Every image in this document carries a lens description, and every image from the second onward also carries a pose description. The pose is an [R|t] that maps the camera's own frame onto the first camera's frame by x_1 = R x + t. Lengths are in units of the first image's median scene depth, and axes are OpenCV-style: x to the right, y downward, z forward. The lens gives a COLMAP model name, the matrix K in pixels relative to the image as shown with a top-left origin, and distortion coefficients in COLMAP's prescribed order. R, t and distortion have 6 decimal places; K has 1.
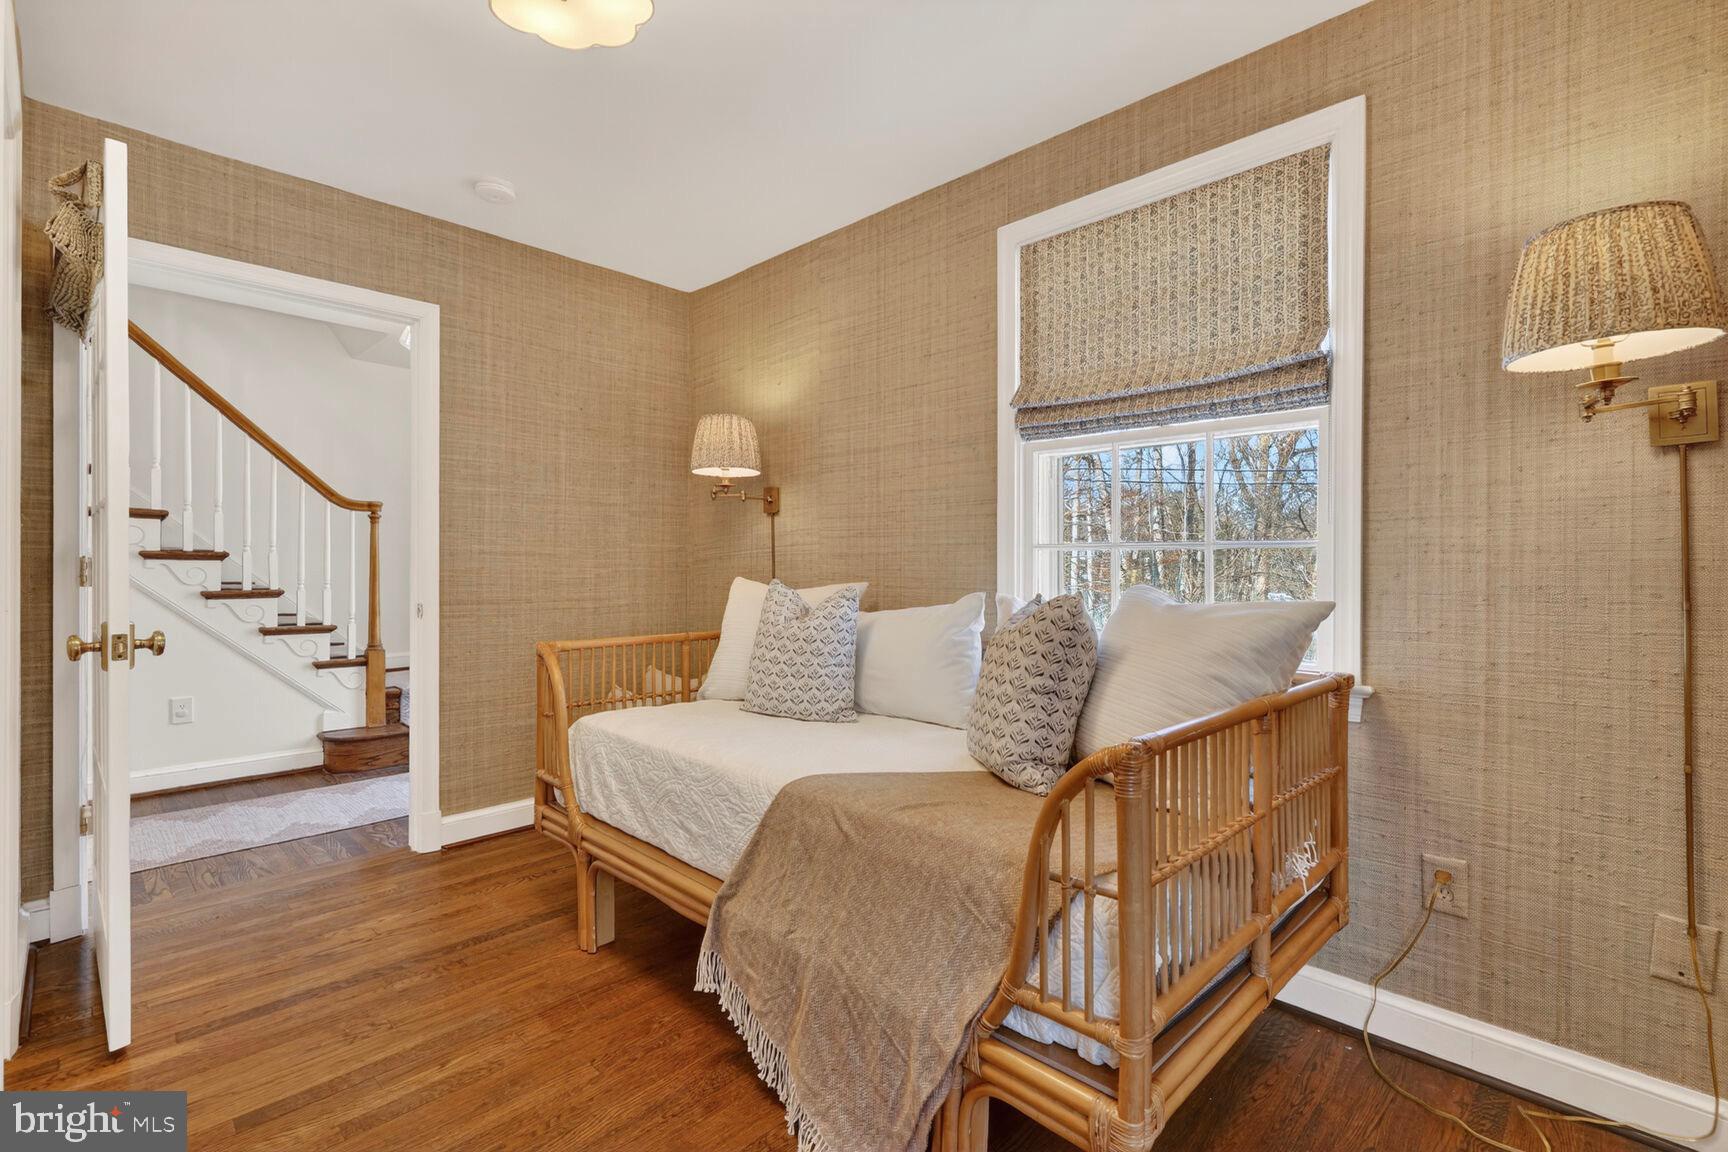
lens RADIAL K [[784.6, 0, 864.0], [0, 784.6, 576.0], [0, 0, 1]] dist [-0.000231, -0.000071]
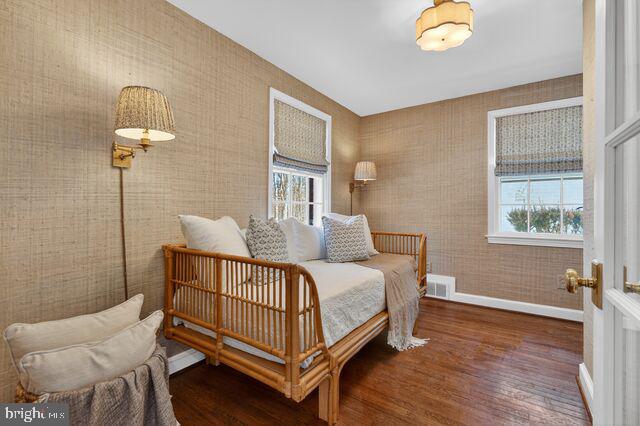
lens RADIAL K [[307.9, 0, 322.0], [0, 307.9, 208.5], [0, 0, 1]] dist [-0.003690, -0.000718]
pose [[-0.192192, -0.005581, 0.981342, -0.833735], [-0.004088, 0.999980, 0.004887, -0.016785], [-0.981349, -0.003073, -0.192211, 0.919323]]
